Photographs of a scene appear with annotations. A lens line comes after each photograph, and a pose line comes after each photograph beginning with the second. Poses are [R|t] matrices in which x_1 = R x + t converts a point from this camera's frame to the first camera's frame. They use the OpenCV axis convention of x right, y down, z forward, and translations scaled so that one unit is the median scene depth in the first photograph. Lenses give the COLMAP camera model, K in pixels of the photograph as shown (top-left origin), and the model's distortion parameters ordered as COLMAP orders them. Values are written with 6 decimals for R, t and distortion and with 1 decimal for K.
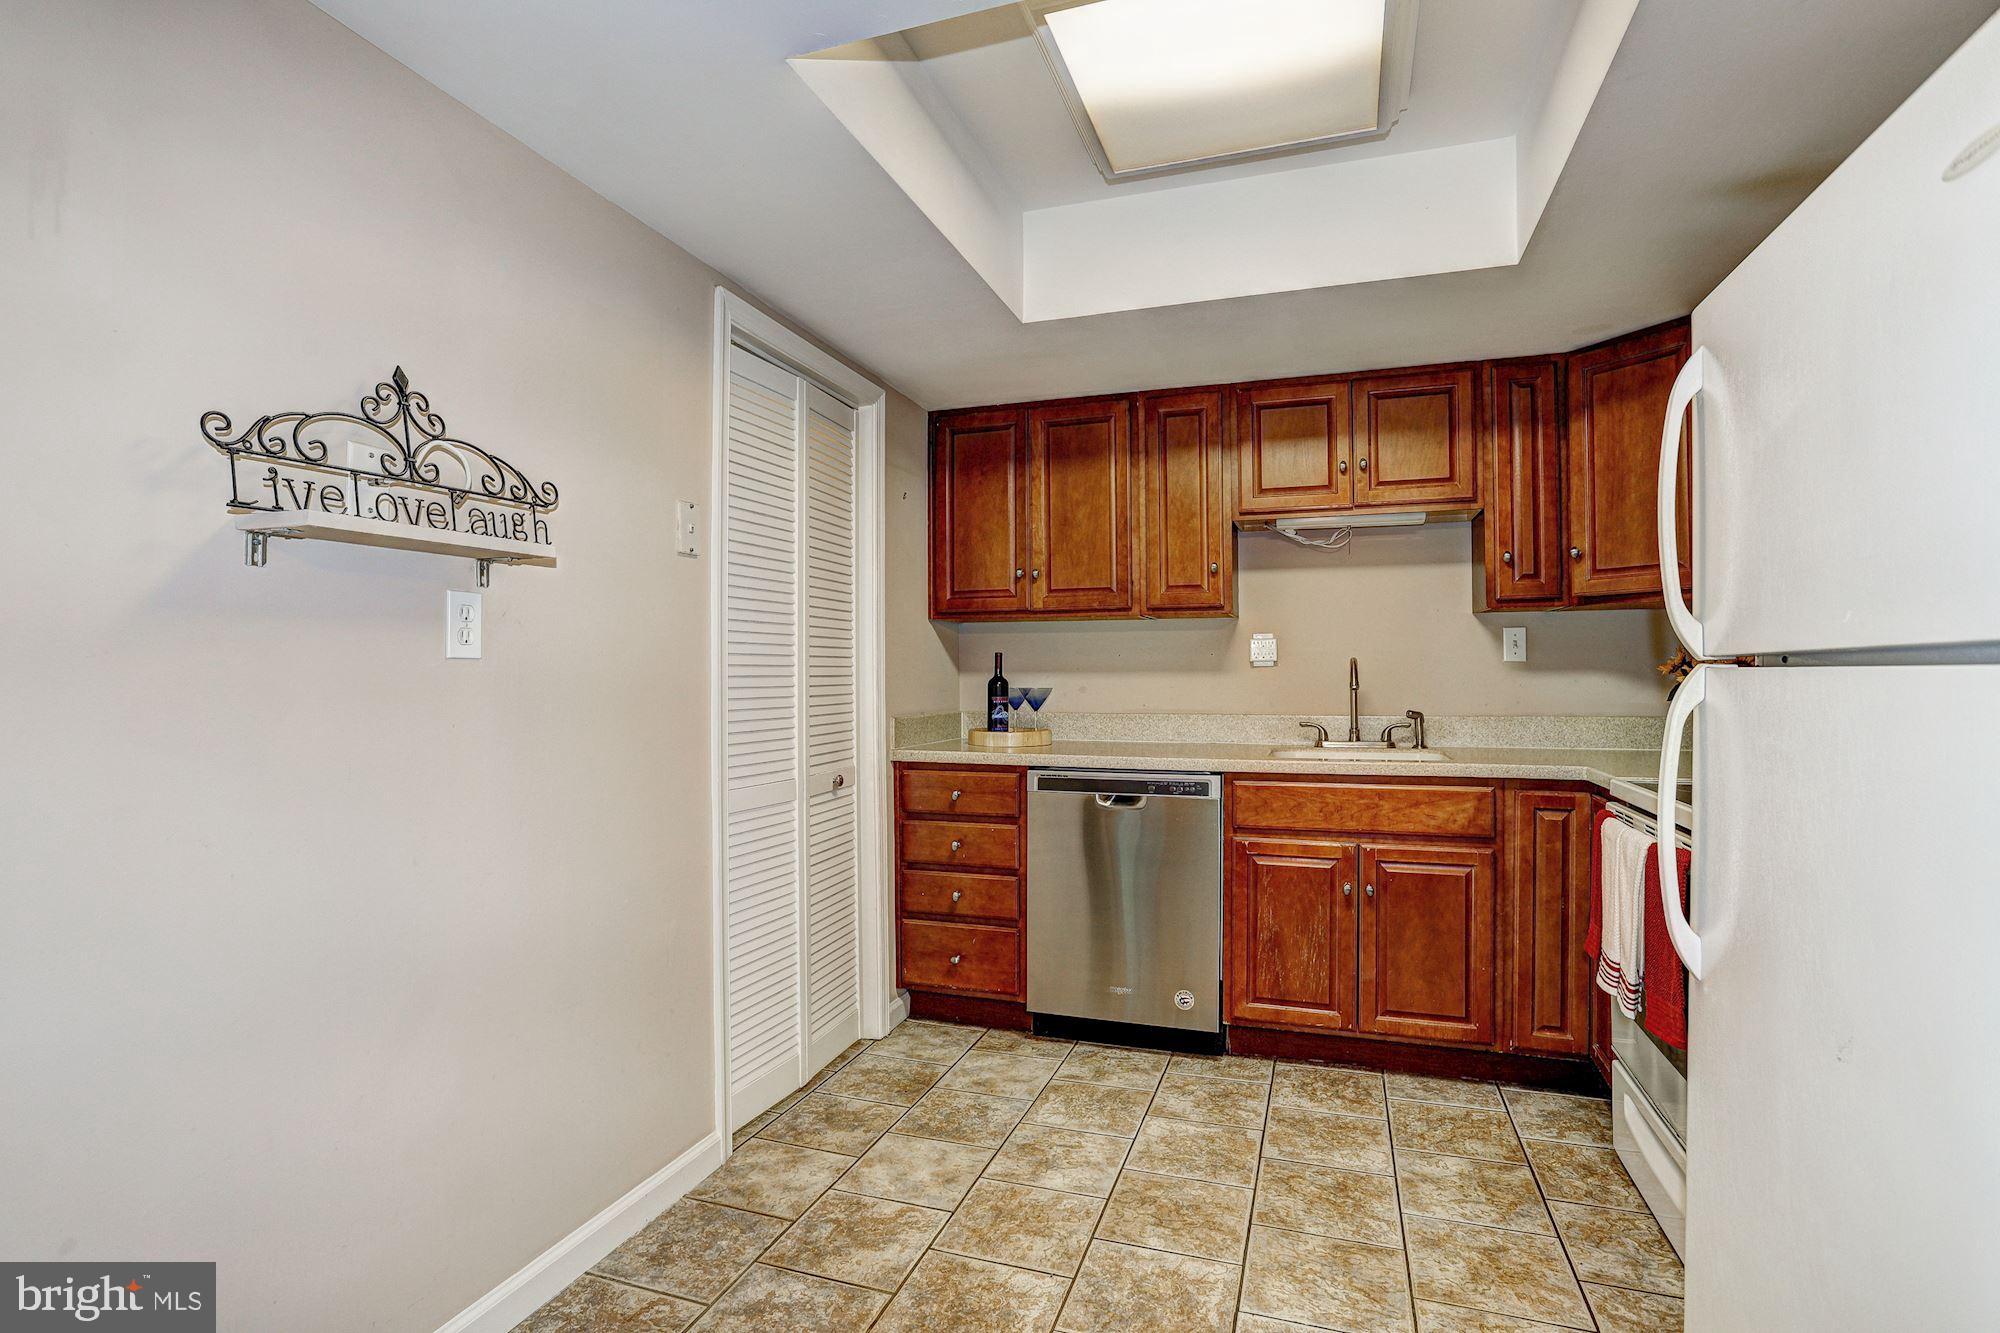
lens RADIAL K [[982.0, 0, 984.6], [0, 982.0, 662.6], [0, 0, 1]] dist [-0.069249, 0.045043]
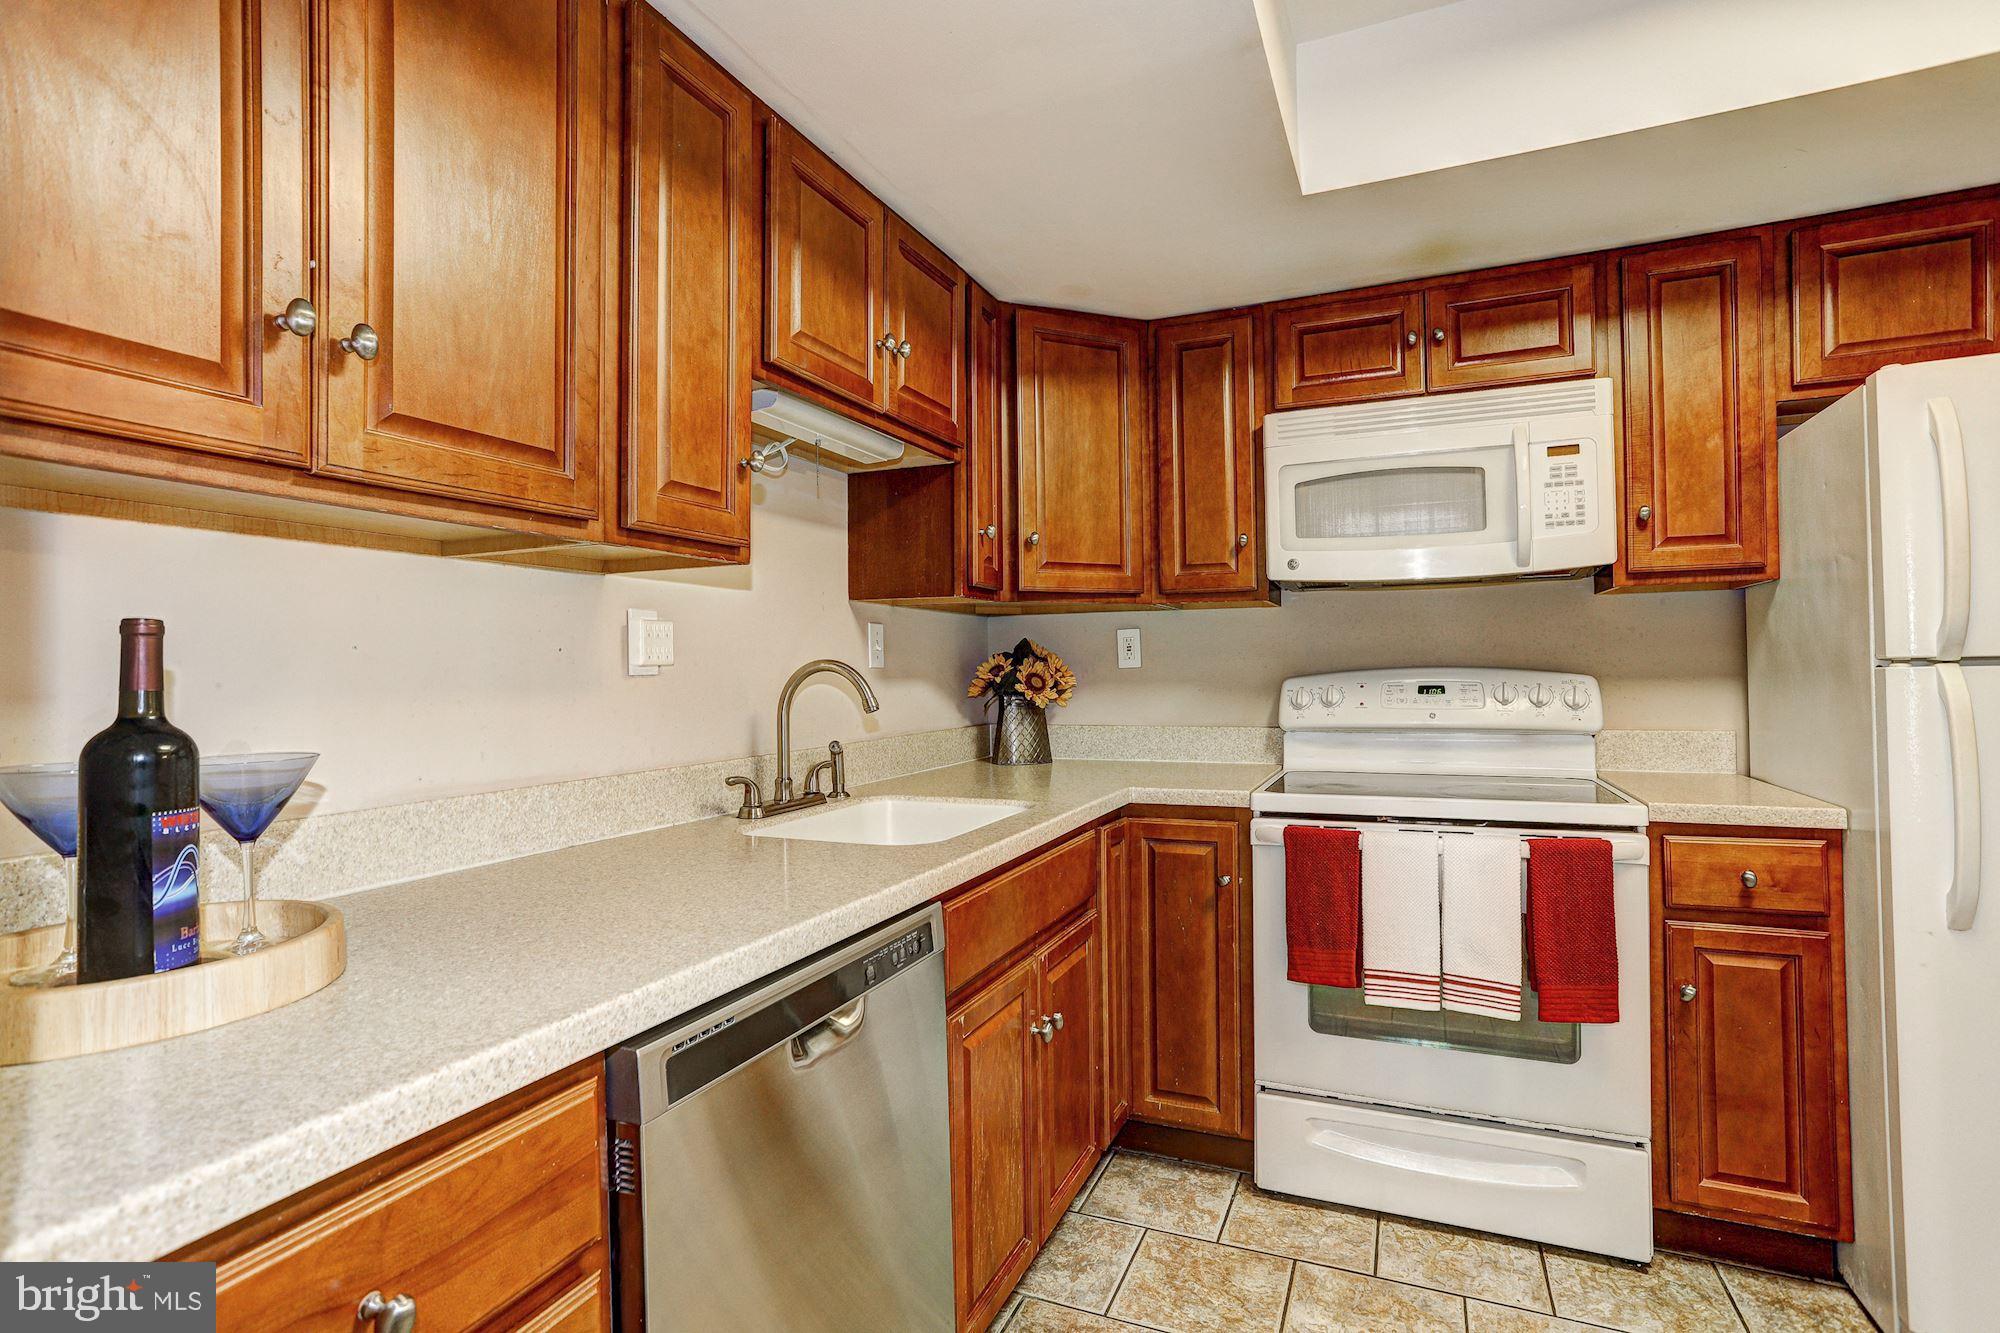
lens RADIAL K [[970.0, 0, 983.3], [0, 970.0, 657.5], [0, 0, 1]] dist [-0.074783, 0.049258]
pose [[0.083904, 0.016384, 0.996339, -0.228260], [0.003967, 0.999851, -0.016776, 0.004195], [-0.996466, 0.005360, 0.083827, 0.923834]]
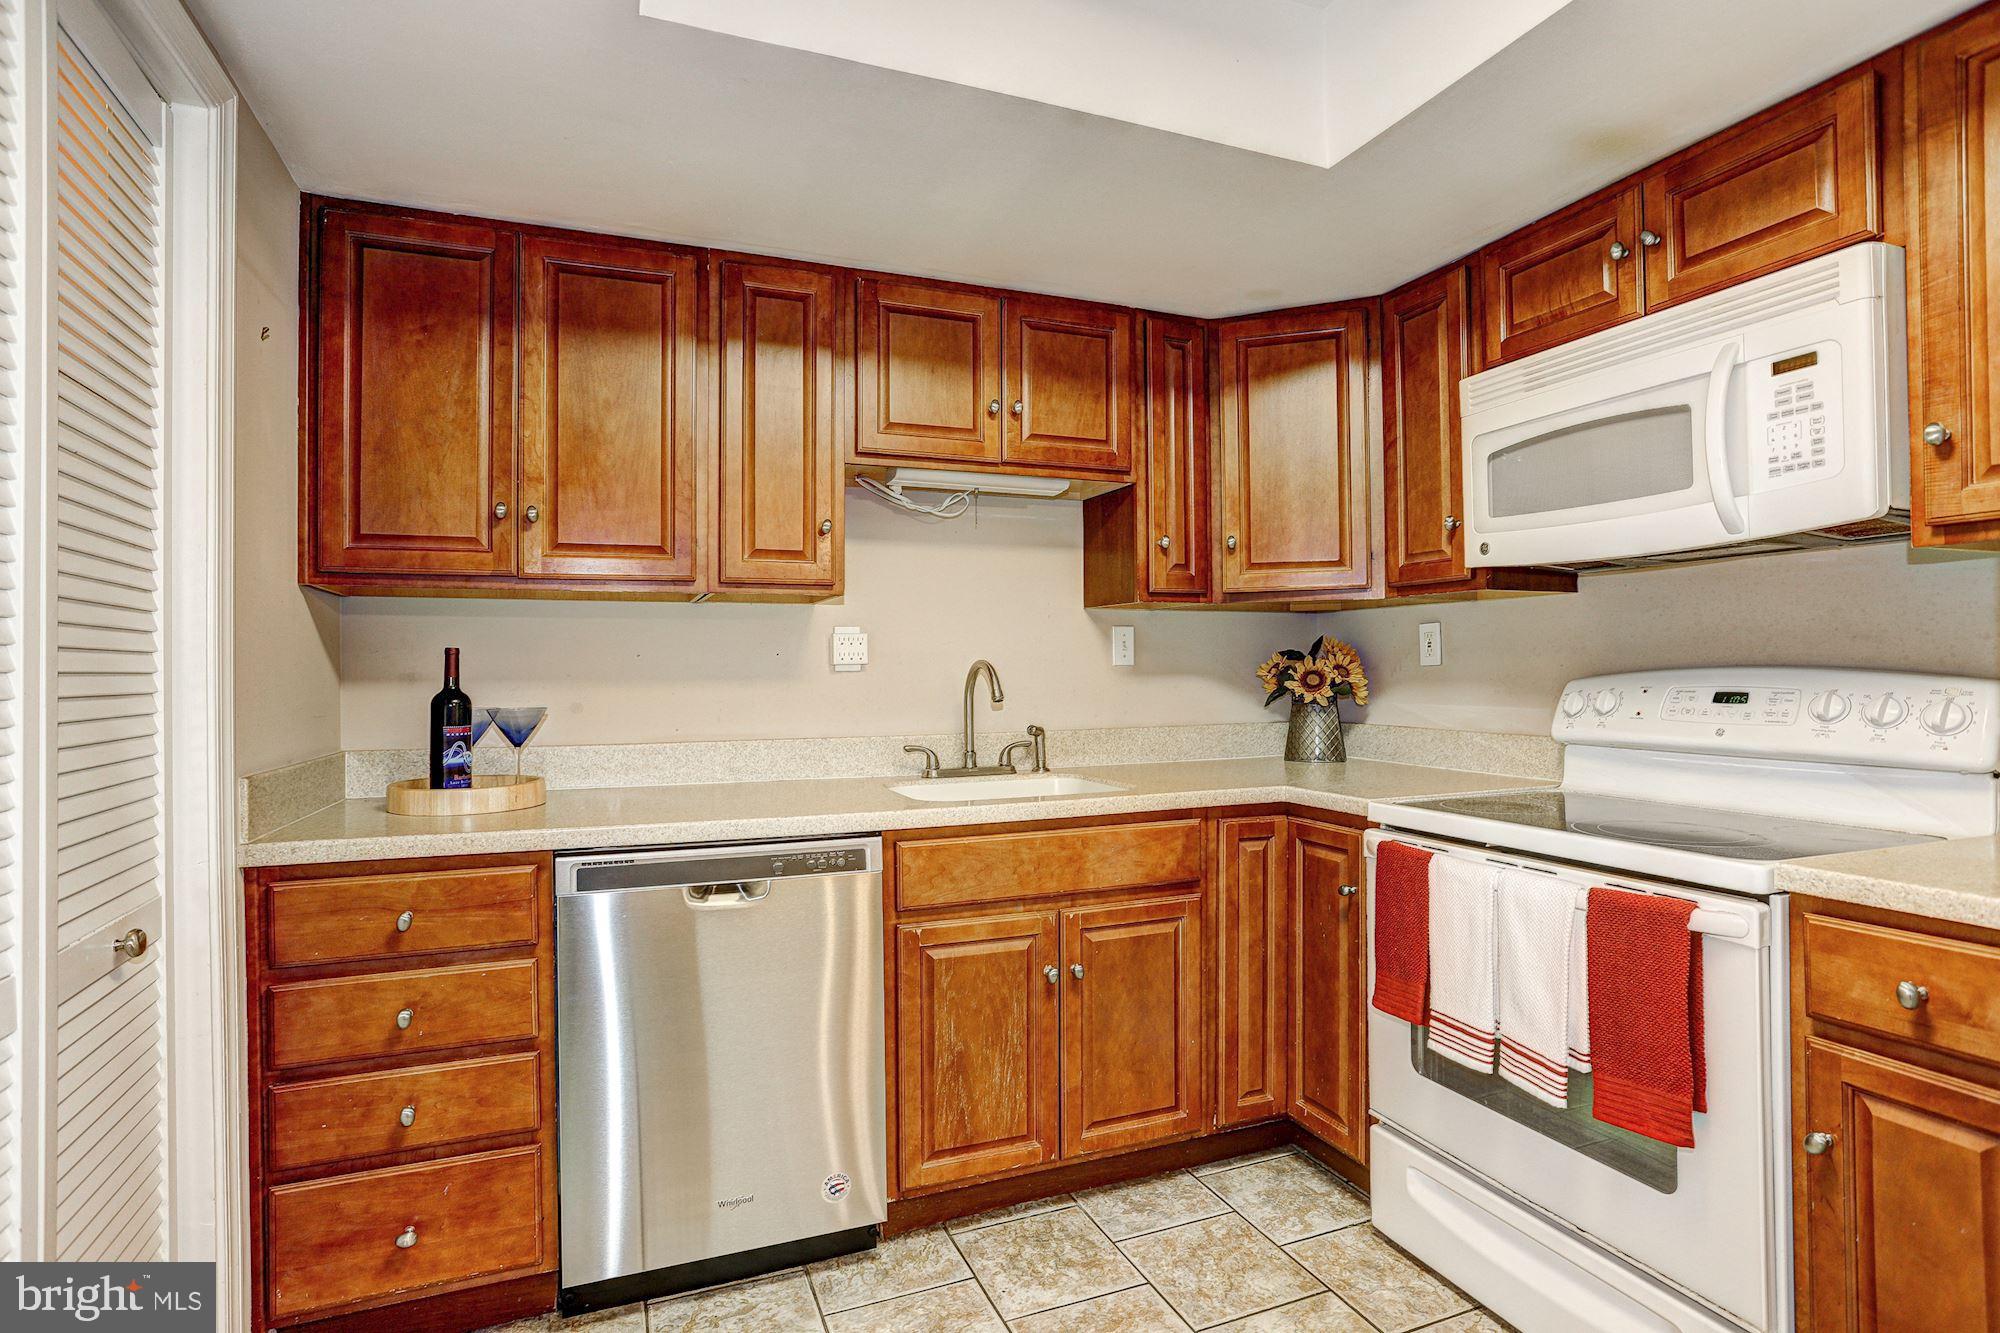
lens RADIAL K [[981.9, 0, 987.9], [0, 981.9, 661.7], [0, 0, 1]] dist [-0.059048, 0.029272]
pose [[0.755291, 0.003717, 0.655379, -0.139607], [-0.001611, 0.999991, -0.003815, -0.000688], [-0.655387, 0.001826, 0.755291, 0.442419]]
